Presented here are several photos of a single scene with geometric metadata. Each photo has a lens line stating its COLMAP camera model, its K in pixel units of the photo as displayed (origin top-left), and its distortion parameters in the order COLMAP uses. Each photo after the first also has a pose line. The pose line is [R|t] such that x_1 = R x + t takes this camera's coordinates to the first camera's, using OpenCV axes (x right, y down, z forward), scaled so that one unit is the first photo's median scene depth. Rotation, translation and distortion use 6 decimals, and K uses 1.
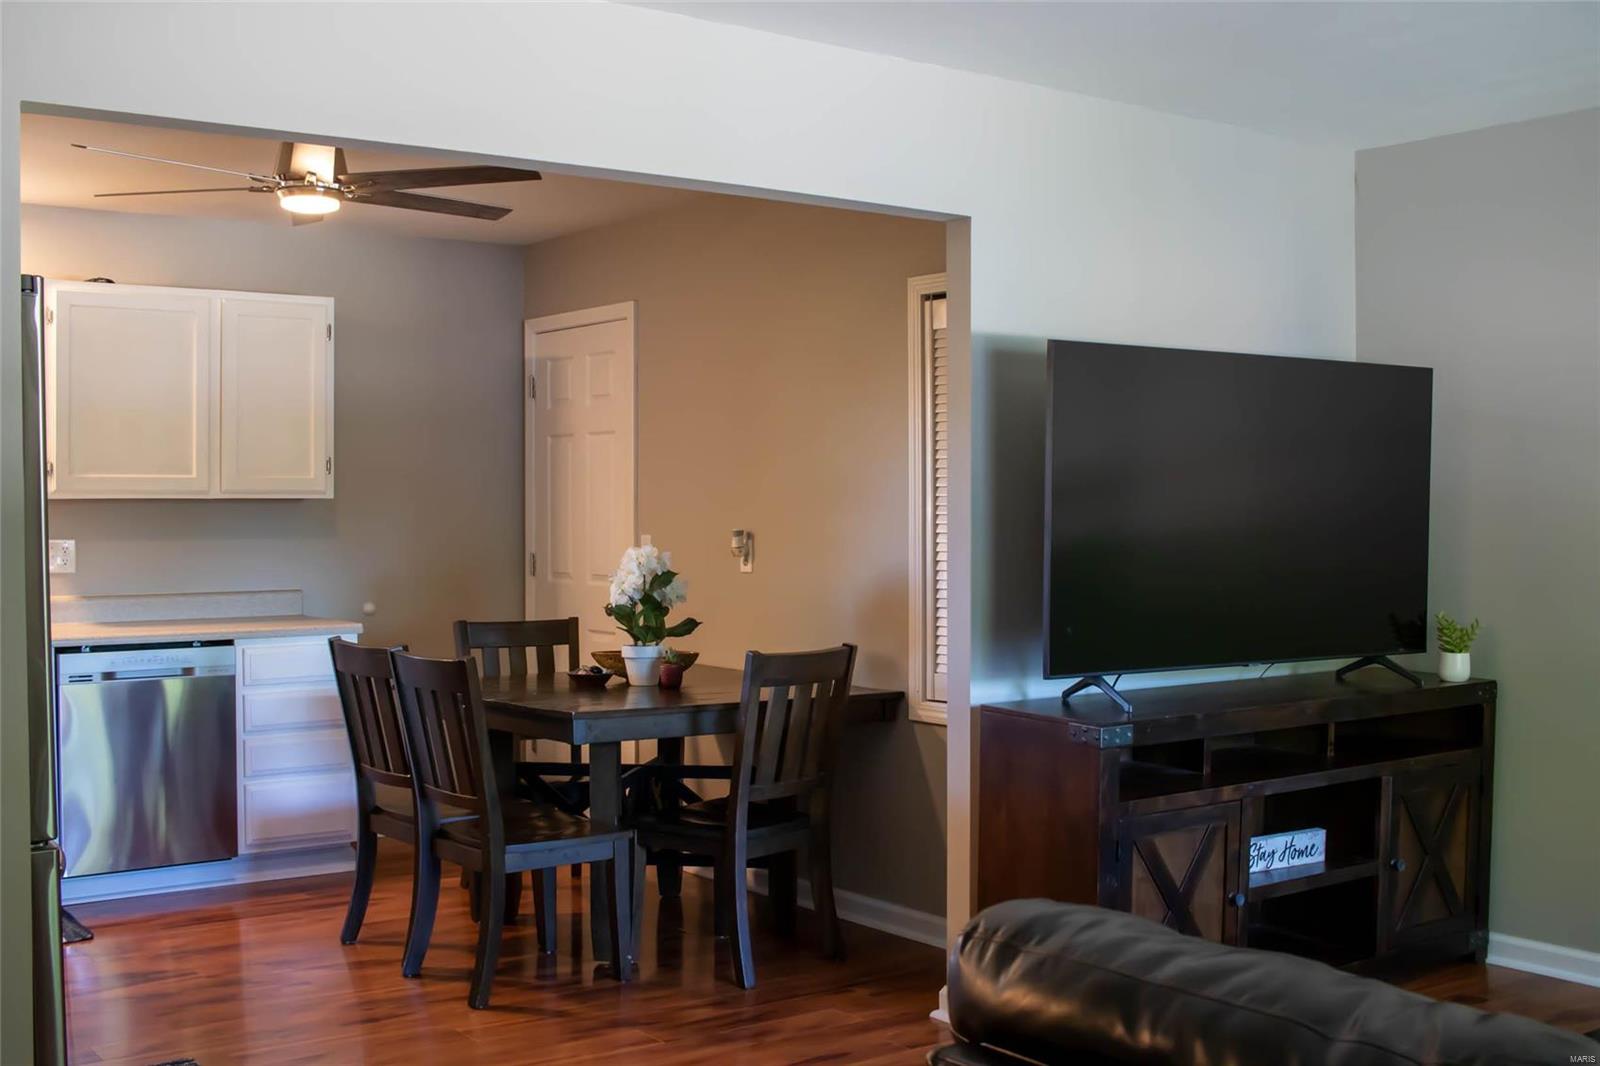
lens RADIAL K [[1771.6, 0, 800.0], [0, 1771.6, 533.0], [0, 0, 1]] dist [-0.131247, 0.155286]
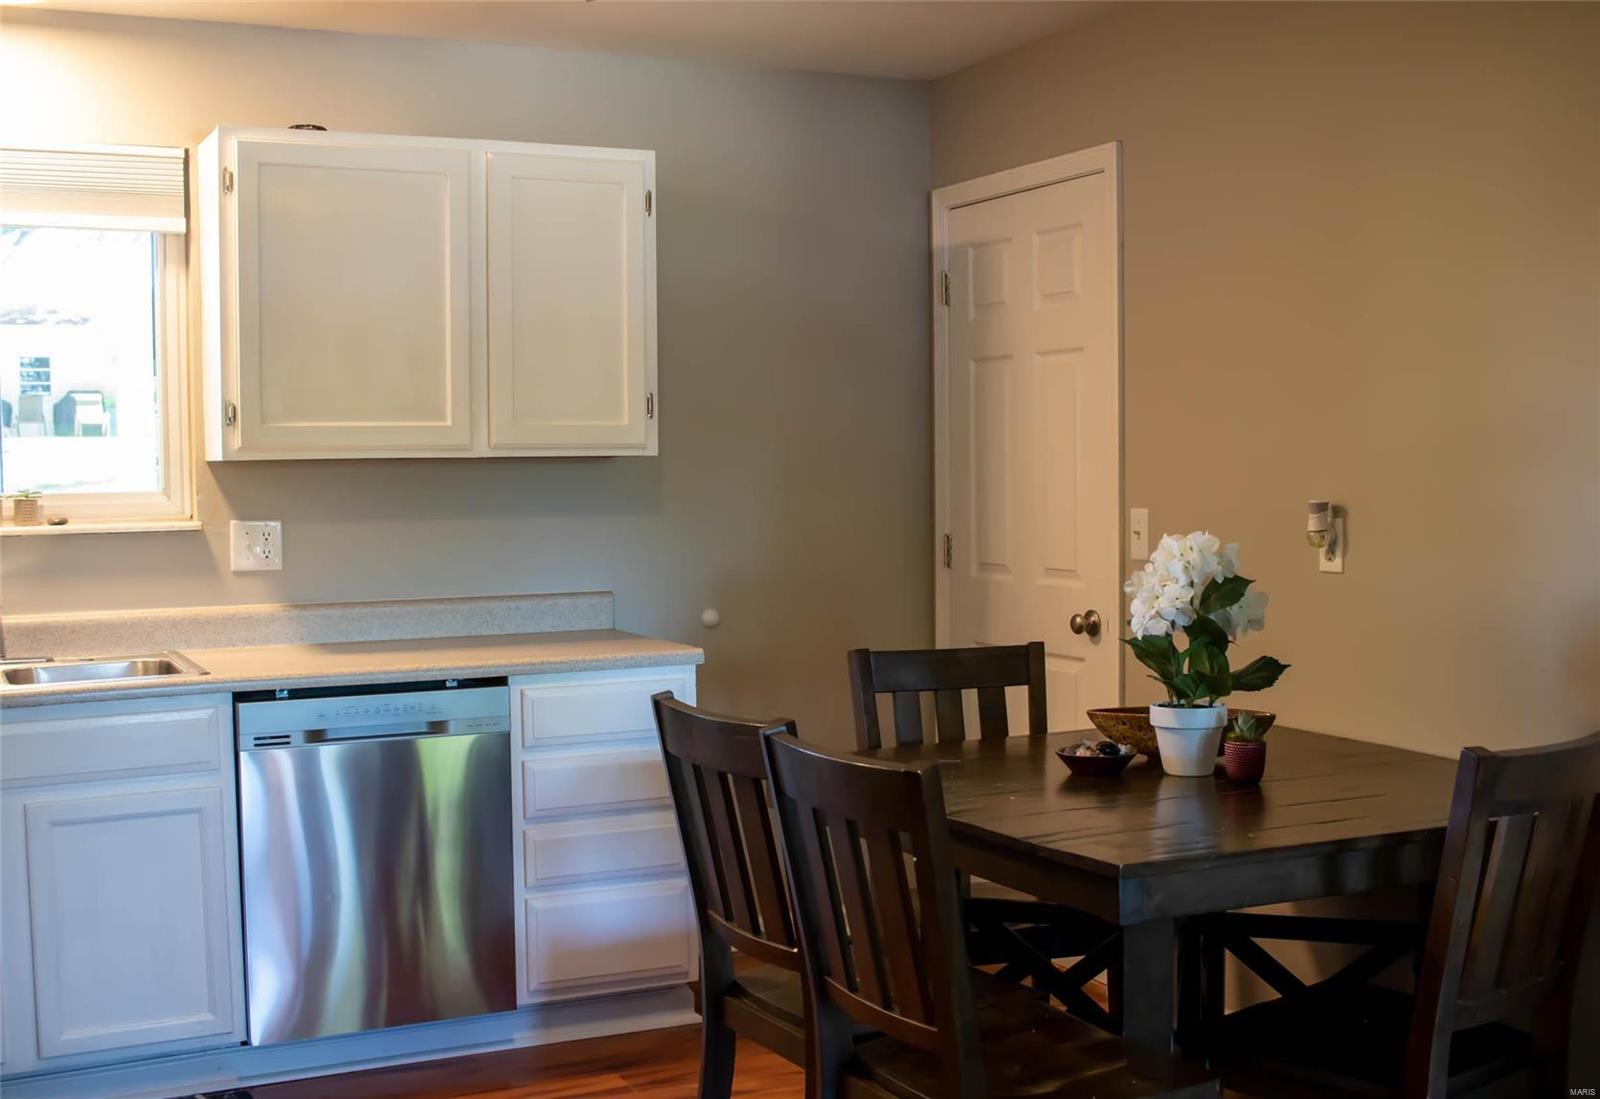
lens RADIAL K [[1874.9, 0, 800.0], [0, 1874.9, 549.5], [0, 0, 1]] dist [-0.106436, -0.004245]
pose [[0.983359, -0.000988, -0.181672, -0.092888], [0.006459, 0.999543, 0.029524, -0.005282], [0.181560, -0.030206, 0.982916, 0.345575]]
